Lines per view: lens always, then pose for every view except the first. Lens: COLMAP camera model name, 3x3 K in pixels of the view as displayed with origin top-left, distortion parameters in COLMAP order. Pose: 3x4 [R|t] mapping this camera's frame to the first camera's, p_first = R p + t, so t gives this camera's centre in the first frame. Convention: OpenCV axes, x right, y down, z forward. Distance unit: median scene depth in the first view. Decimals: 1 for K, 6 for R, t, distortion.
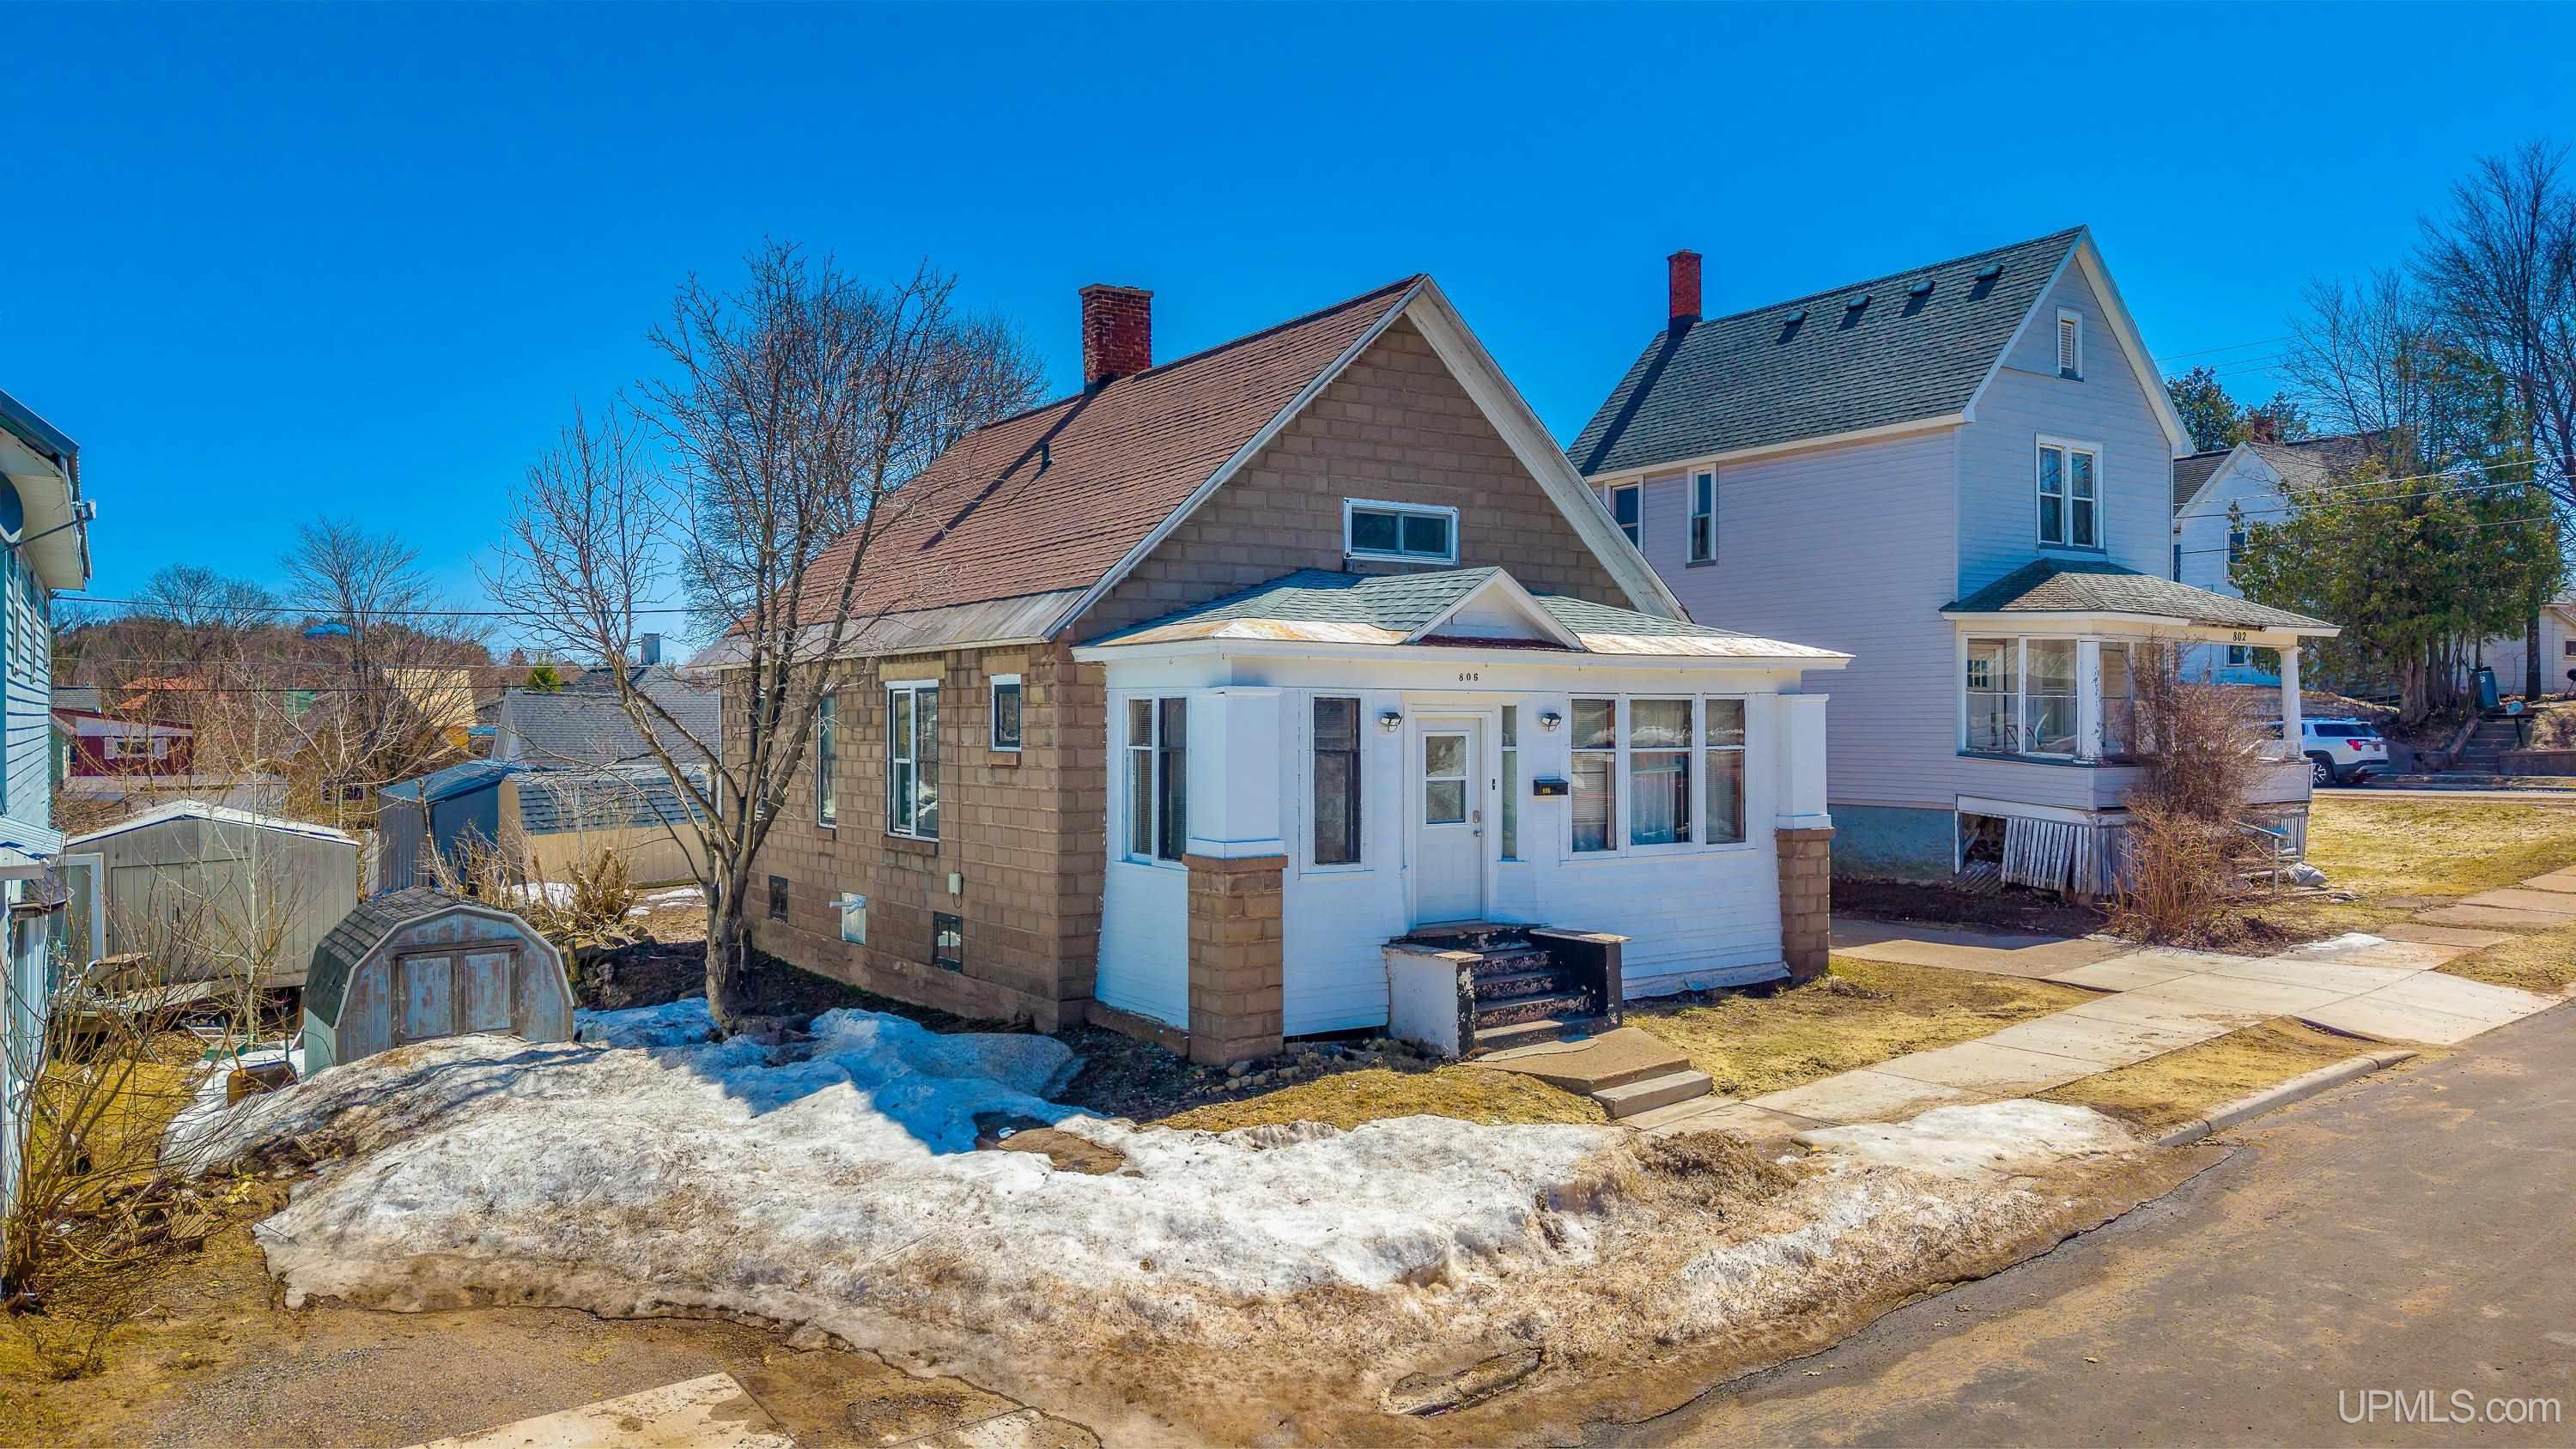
lens RADIAL K [[1785.8, 0, 1280.8], [0, 1785.8, 713.0], [0, 0, 1]] dist [0.040689, -0.045727]
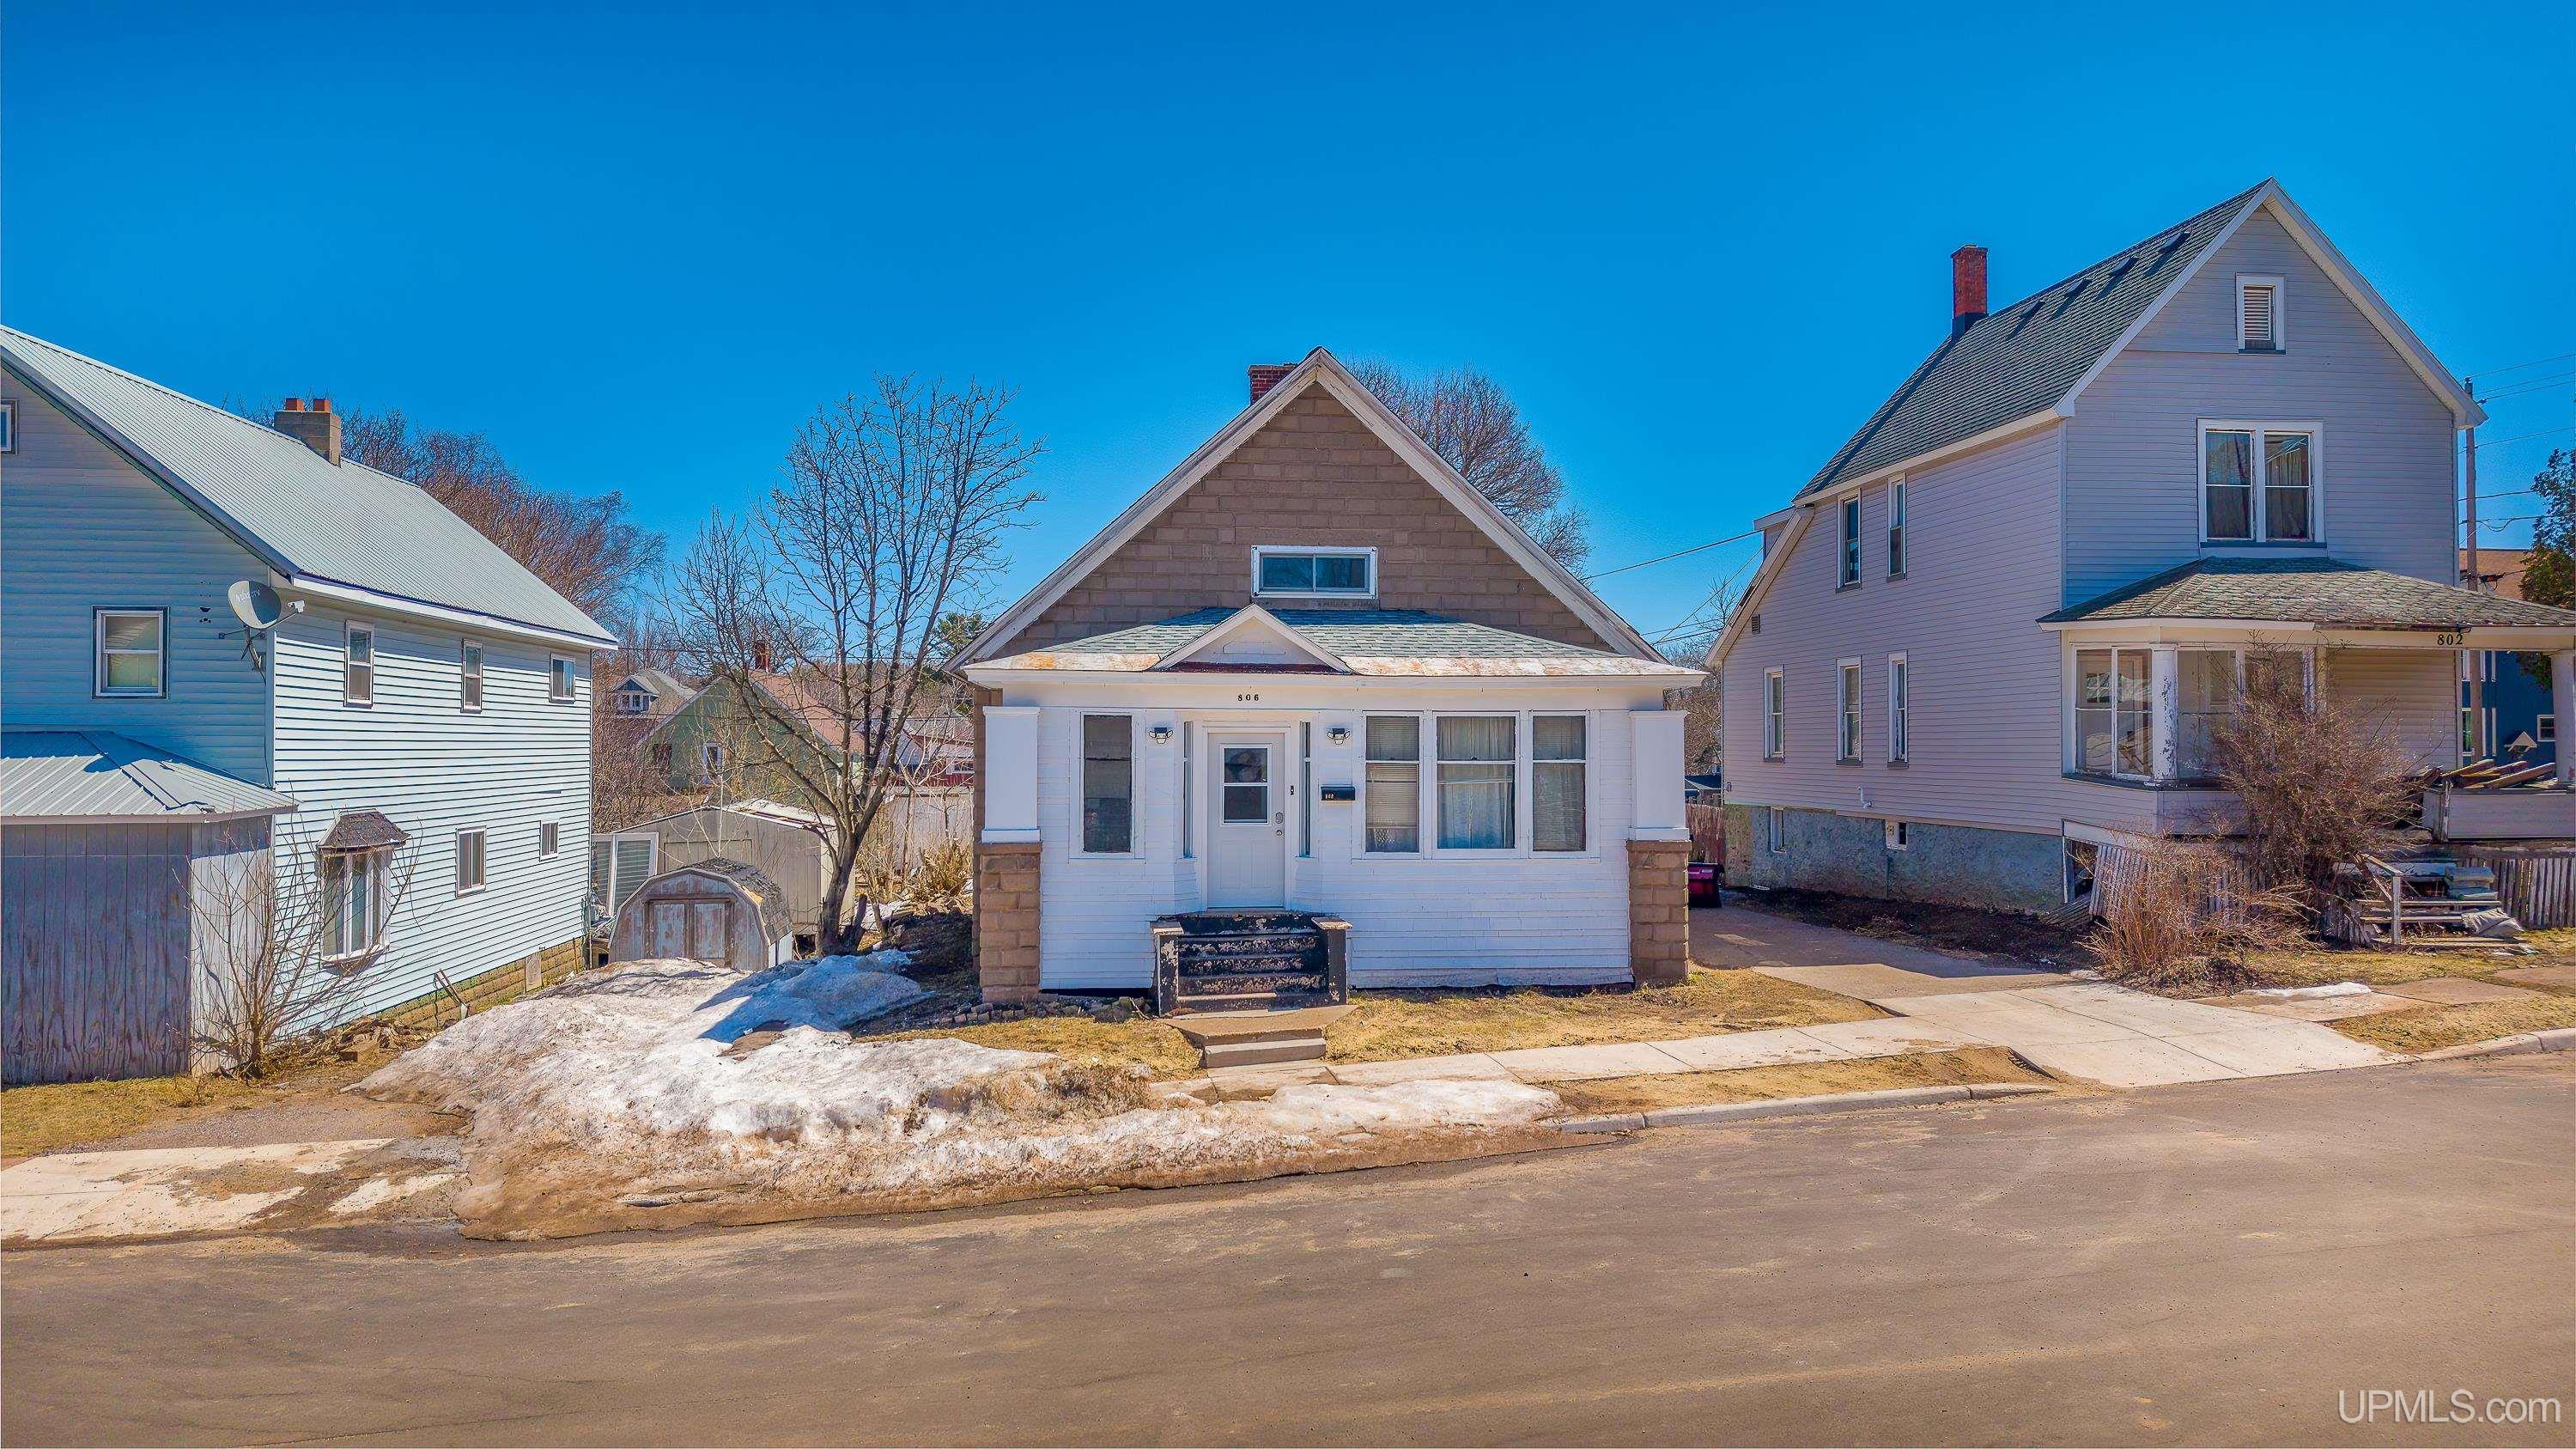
lens RADIAL K [[1786.3, 0, 1278.3], [0, 1786.3, 712.1], [0, 0, 1]] dist [0.040689, -0.045727]
pose [[0.871745, -0.008548, -0.489886, 0.640244], [-0.000446, 0.999834, -0.018240, 0.009938], [0.489960, 0.016119, 0.871596, -0.007213]]
